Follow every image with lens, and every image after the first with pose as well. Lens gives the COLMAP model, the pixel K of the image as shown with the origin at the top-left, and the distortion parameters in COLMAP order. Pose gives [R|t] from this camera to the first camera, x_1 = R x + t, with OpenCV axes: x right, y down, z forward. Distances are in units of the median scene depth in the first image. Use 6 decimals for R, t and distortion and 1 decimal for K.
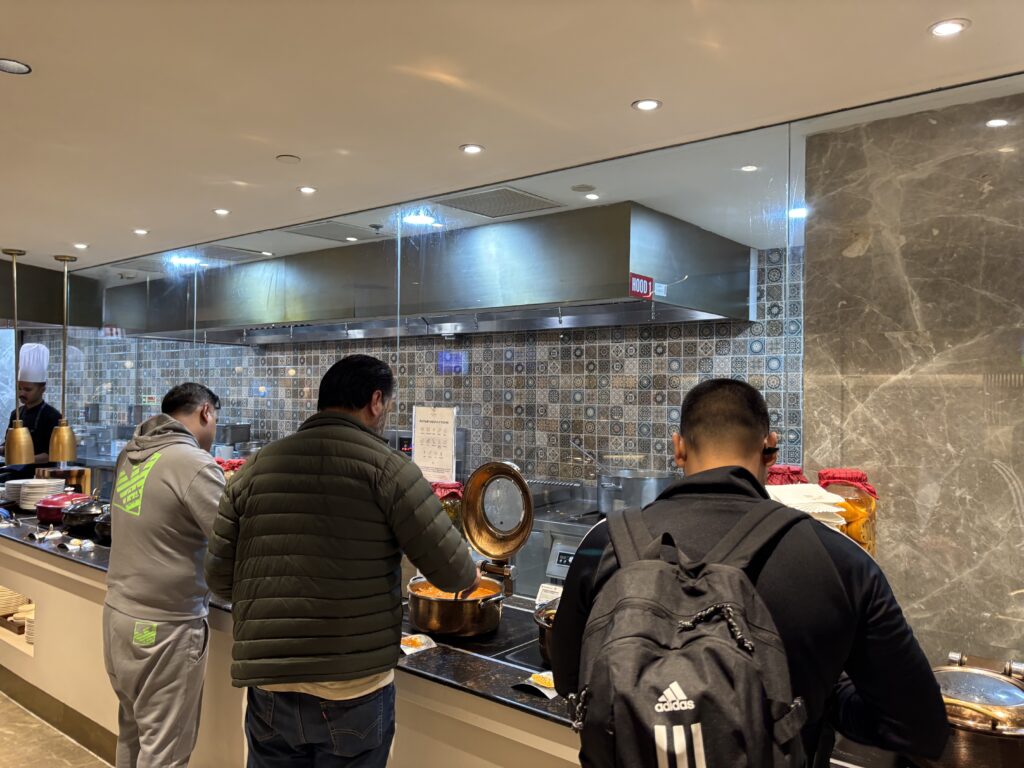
lens RADIAL K [[832.7, 0, 512.0], [0, 832.7, 384.0], [0, 0, 1]] dist [0.151776, -0.002667]
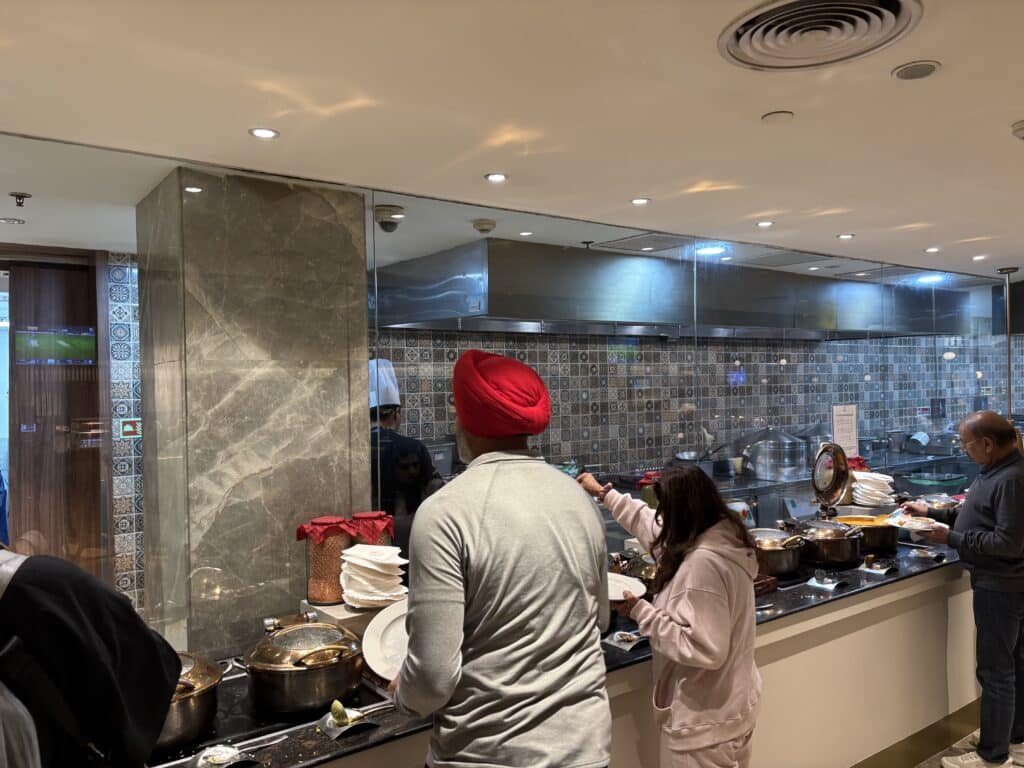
lens RADIAL K [[770.8, 0, 512.0], [0, 770.8, 384.0], [0, 0, 1]] dist [0.041655, -0.000241]
pose [[0.218022, -0.003031, 0.975939, -1.031367], [0.018795, 0.999823, -0.001094, -0.000757], [-0.975763, 0.018581, 0.218040, 0.908763]]
